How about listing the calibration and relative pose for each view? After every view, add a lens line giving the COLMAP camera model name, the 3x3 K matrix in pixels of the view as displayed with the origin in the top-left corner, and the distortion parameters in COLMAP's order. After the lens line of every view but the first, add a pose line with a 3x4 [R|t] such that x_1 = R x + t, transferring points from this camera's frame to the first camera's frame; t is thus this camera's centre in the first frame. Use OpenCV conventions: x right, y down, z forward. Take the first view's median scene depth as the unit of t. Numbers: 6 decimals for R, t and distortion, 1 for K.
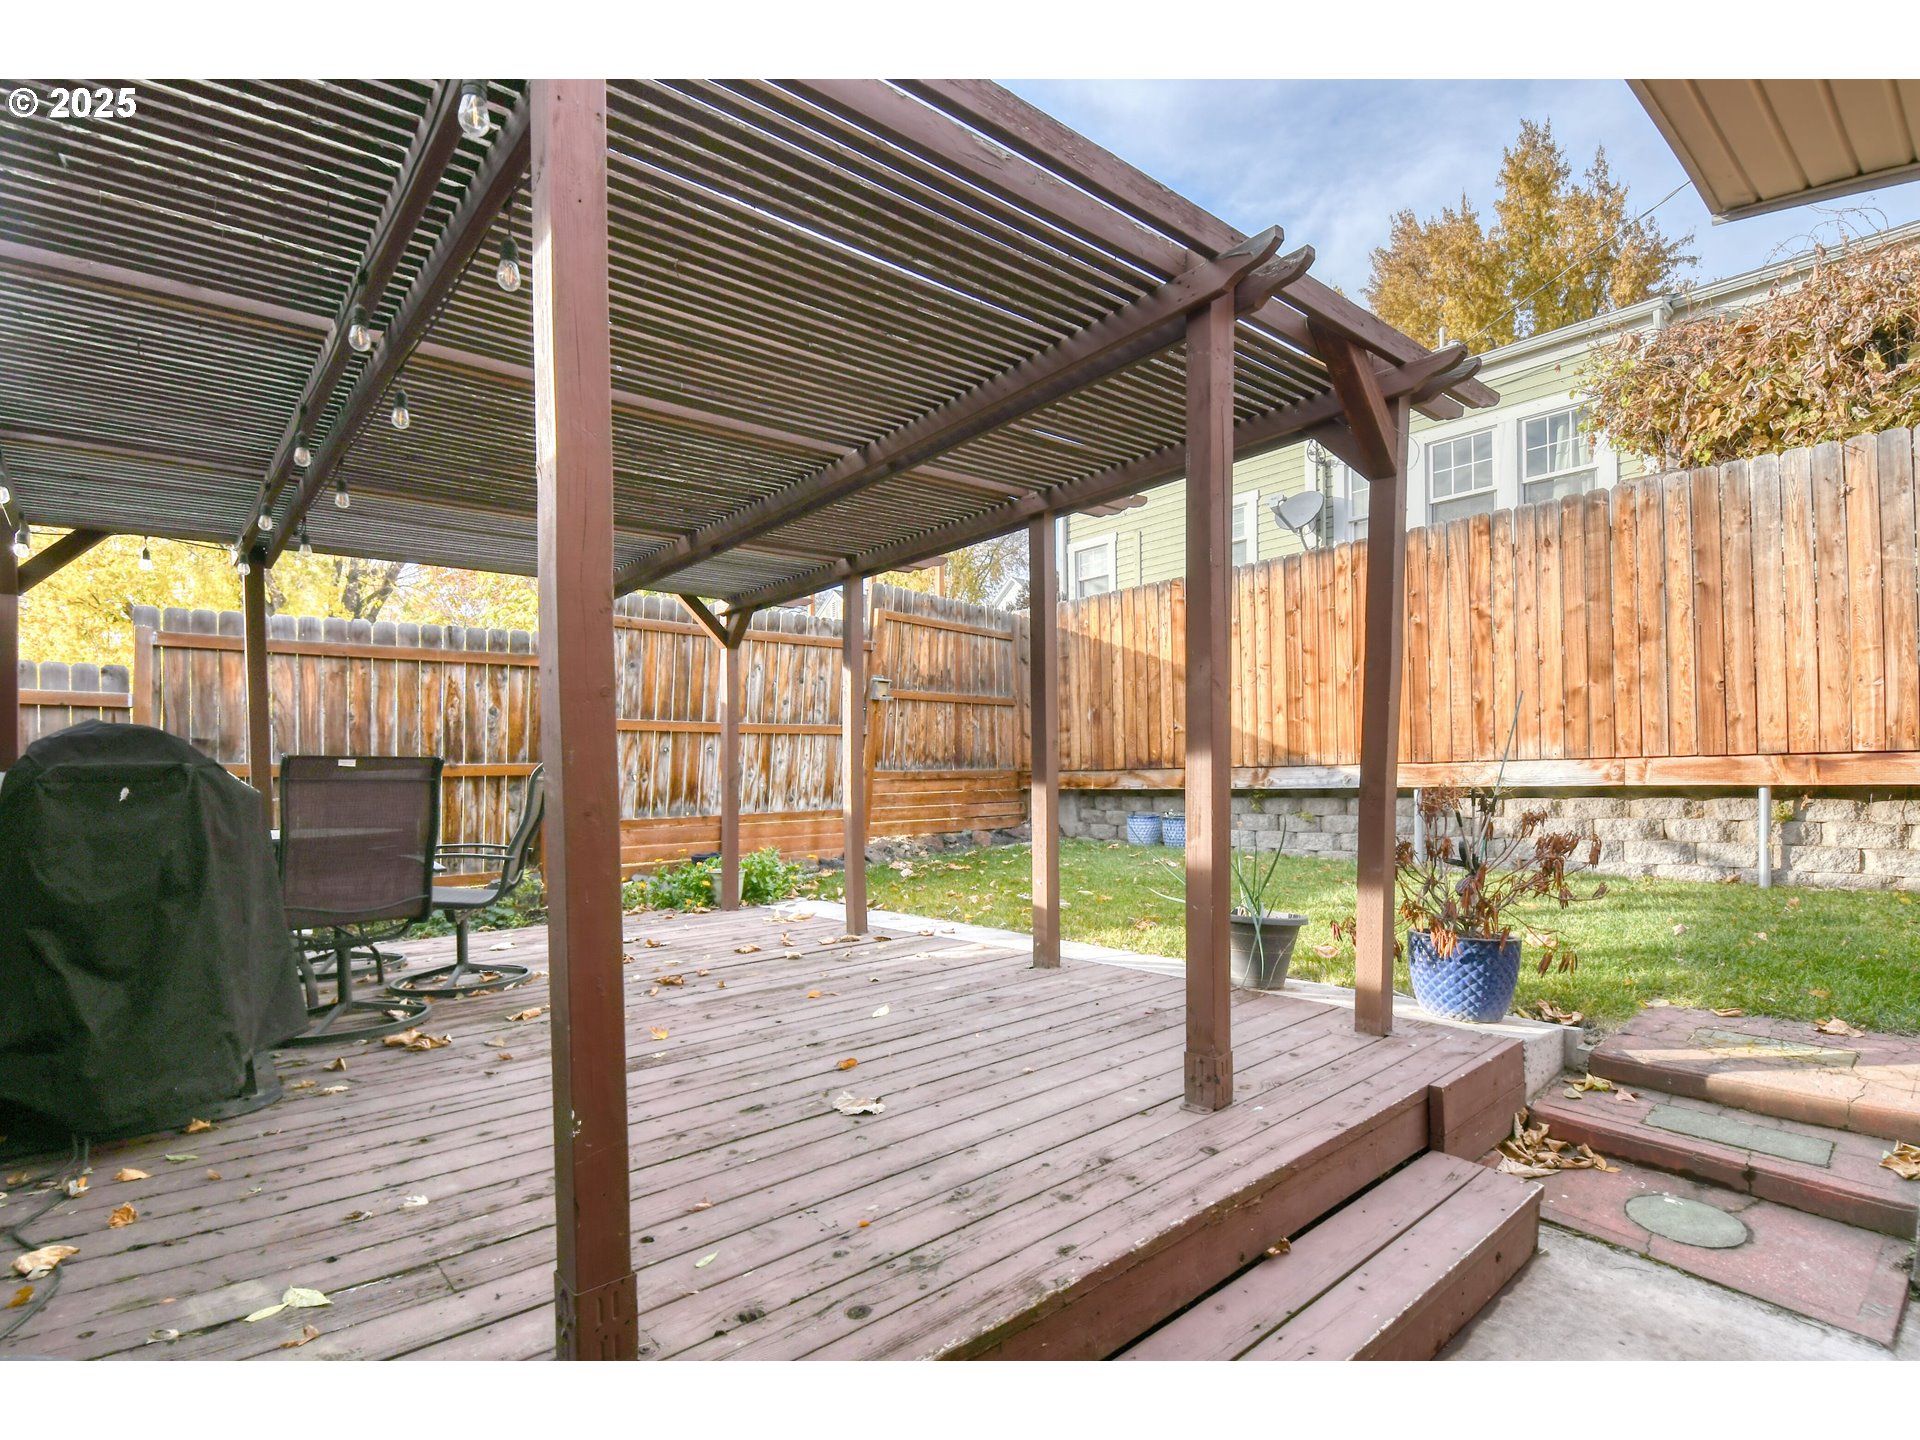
lens RADIAL K [[934.8, 0, 960.3], [0, 934.8, 757.6], [0, 0, 1]] dist [-0.001604, -0.020686]
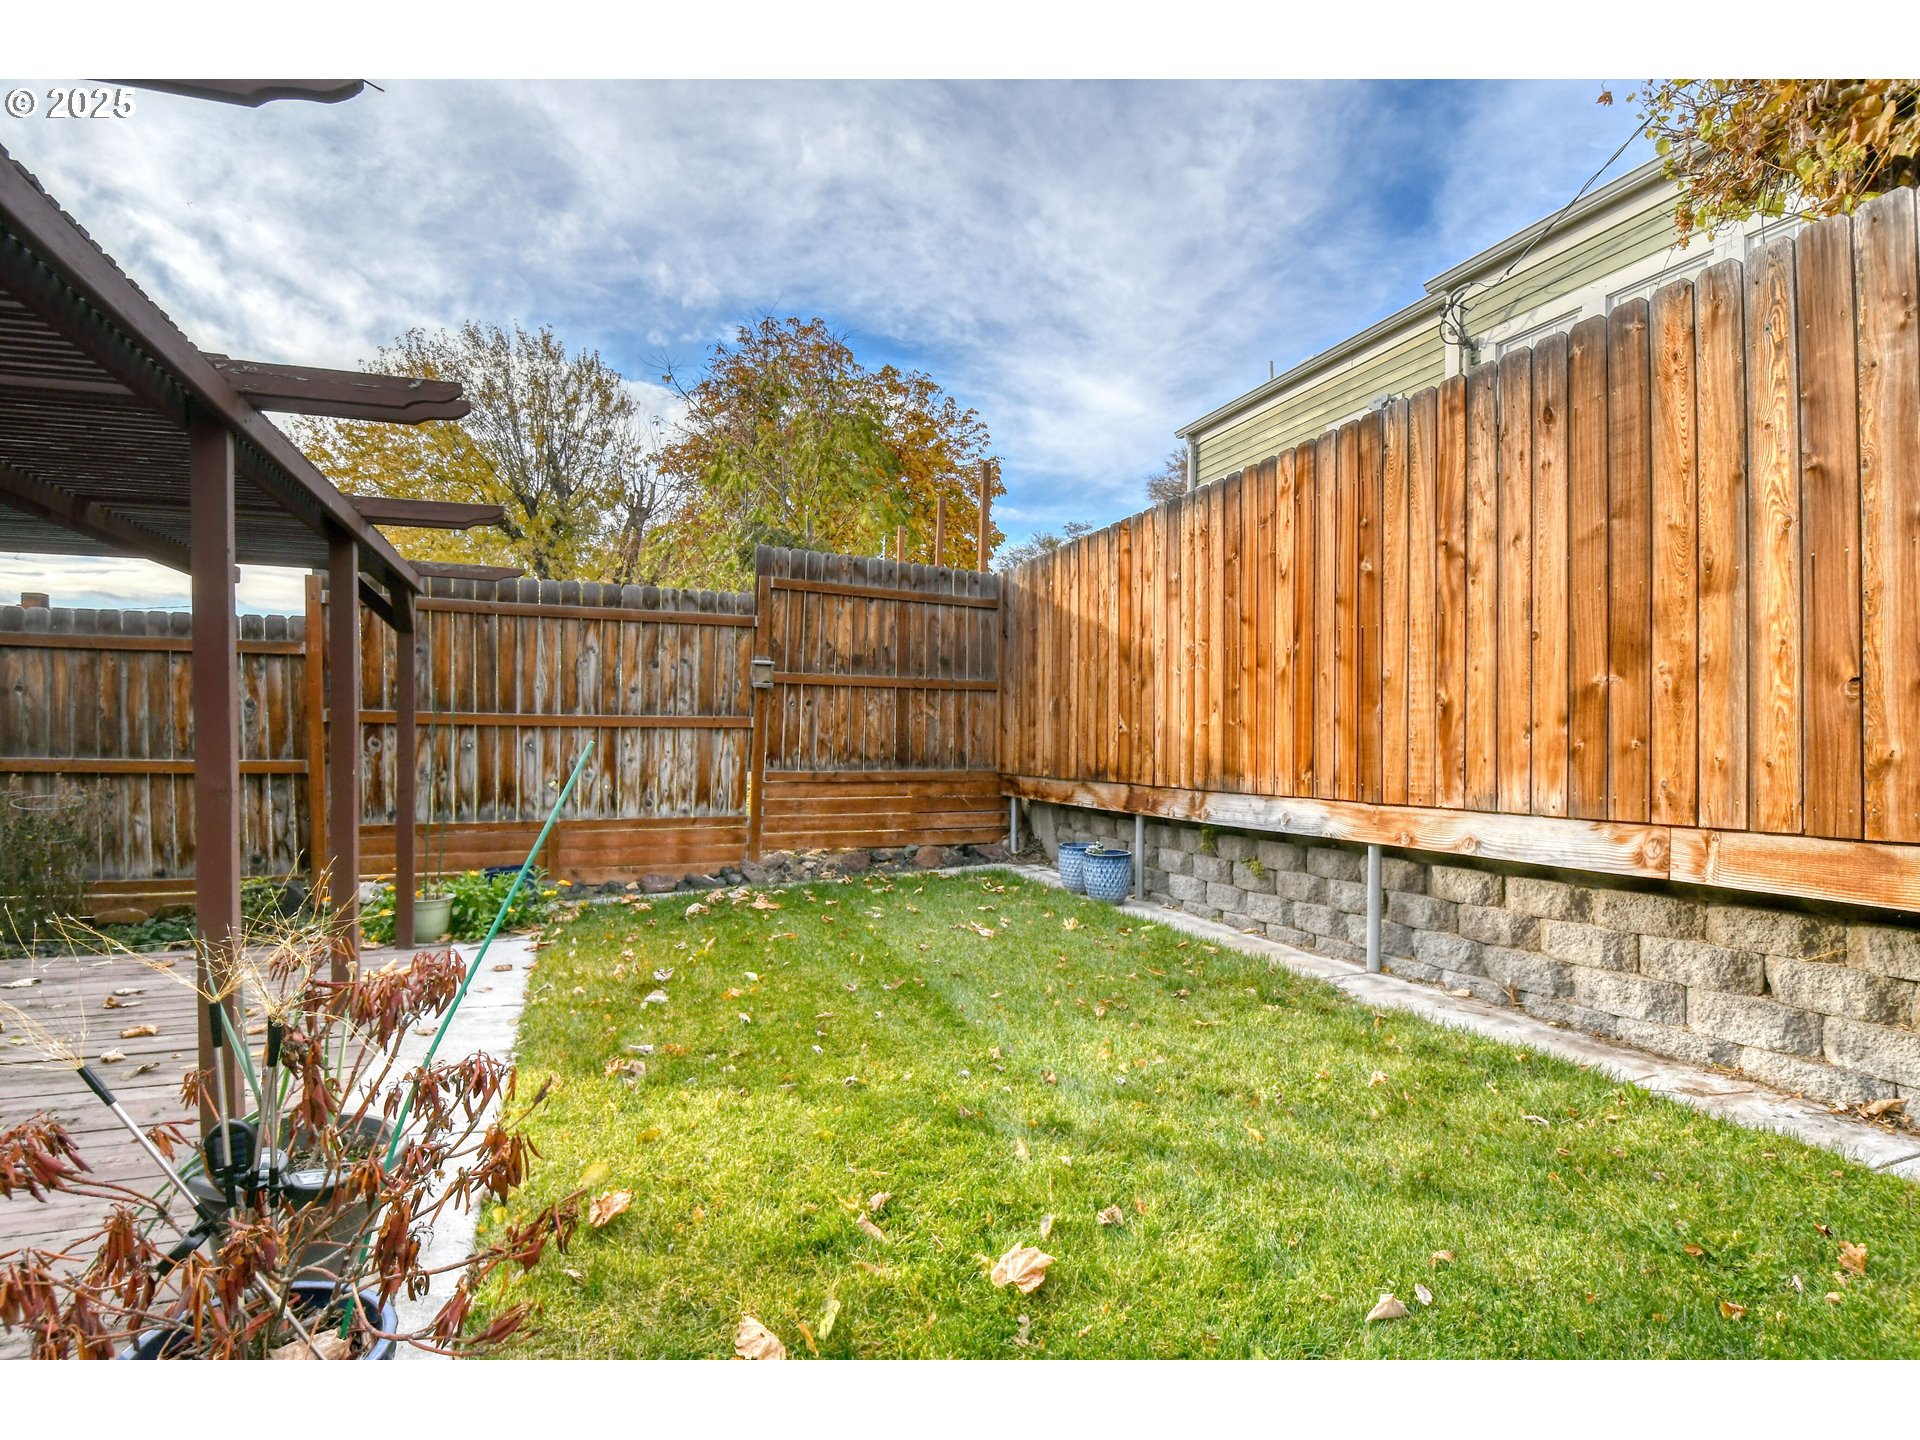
lens RADIAL K [[952.4, 0, 960.0], [0, 952.4, 720.0], [0, 0, 1]] dist [0.000922, -0.018234]
pose [[0.939816, 0.016878, -0.341263, 0.471500], [-0.018434, 0.999829, -0.001317, -0.044055], [0.341183, 0.007528, 0.939967, 0.344329]]
